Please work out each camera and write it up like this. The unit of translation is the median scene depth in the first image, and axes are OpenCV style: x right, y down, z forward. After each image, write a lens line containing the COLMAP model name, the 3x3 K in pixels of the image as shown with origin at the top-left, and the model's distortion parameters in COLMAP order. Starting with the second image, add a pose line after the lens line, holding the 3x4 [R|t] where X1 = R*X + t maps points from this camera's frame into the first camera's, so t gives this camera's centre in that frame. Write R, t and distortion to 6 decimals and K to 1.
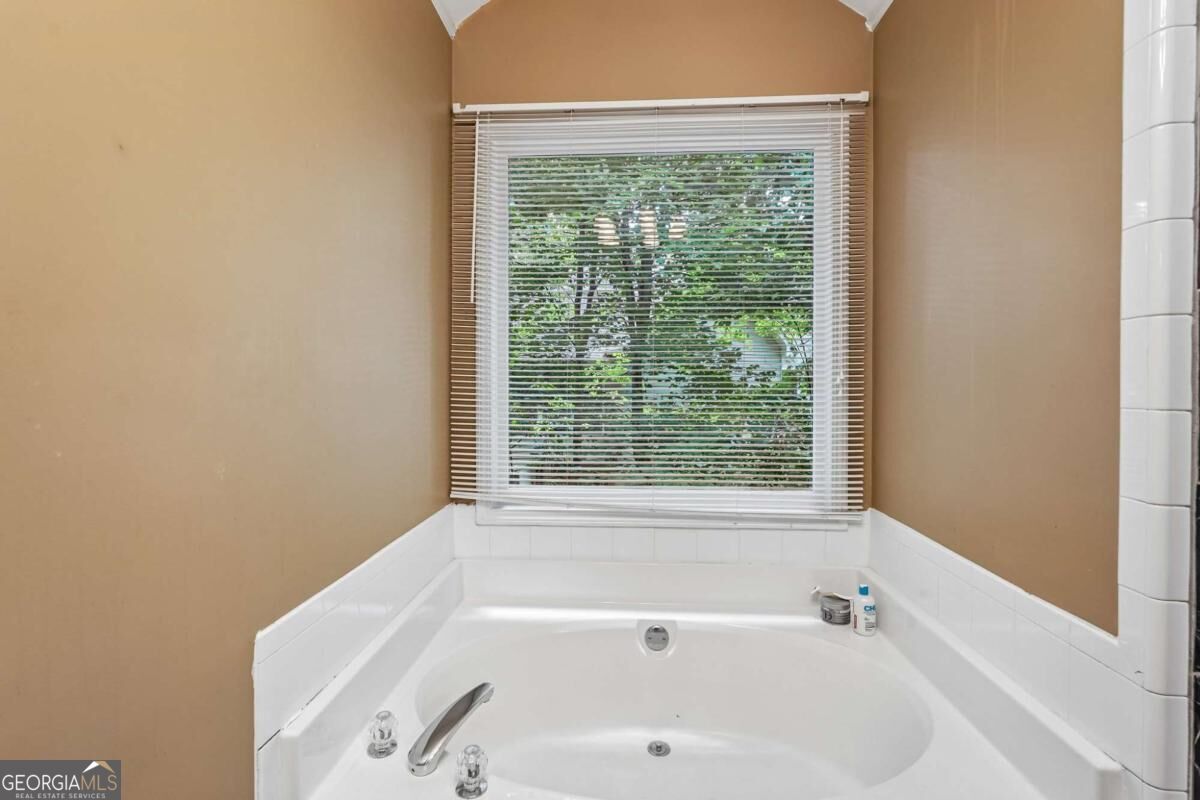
lens RADIAL K [[549.0, 0, 599.4], [0, 549.0, 387.7], [0, 0, 1]] dist [-0.015102, 0.008960]
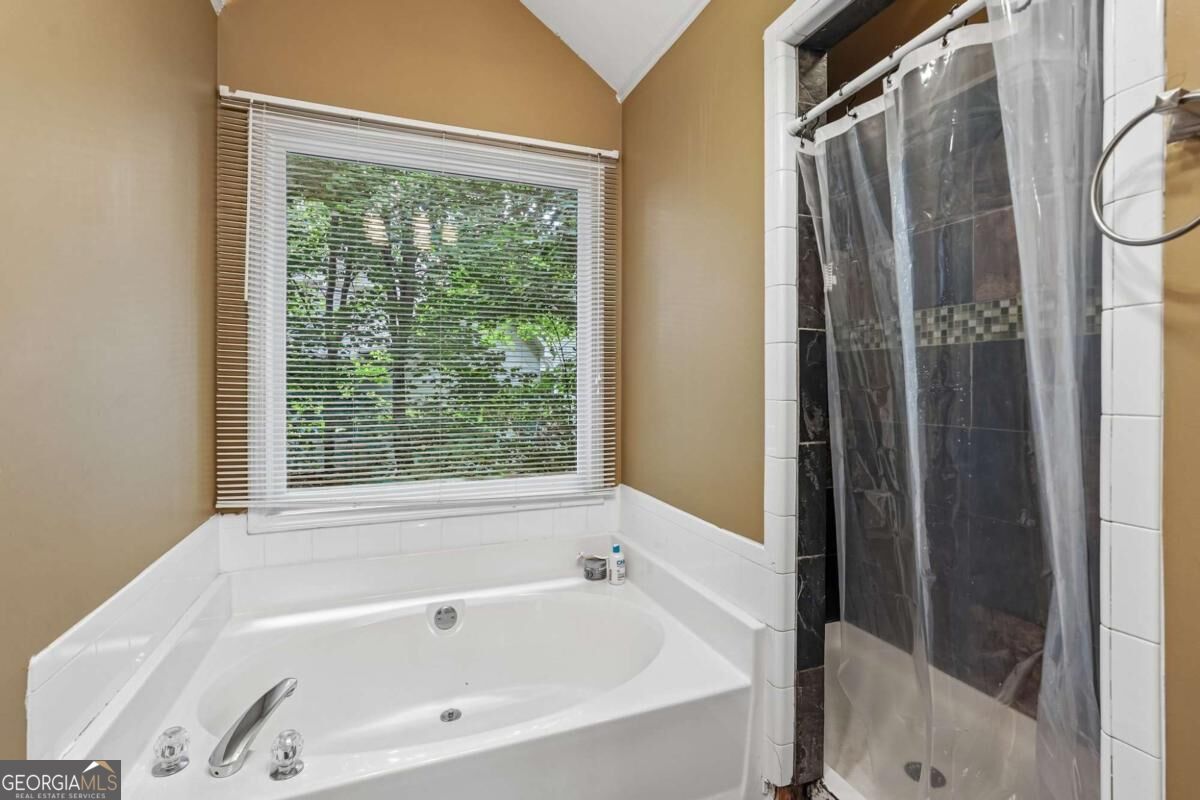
lens RADIAL K [[549.9, 0, 600.0], [0, 549.9, 400.0], [0, 0, 1]] dist [-0.014744, 0.008334]
pose [[0.907670, -0.014589, 0.419430, -0.068535], [0.005634, 0.999729, 0.022582, 0.000198], [-0.419646, -0.018134, 0.907507, -0.113406]]
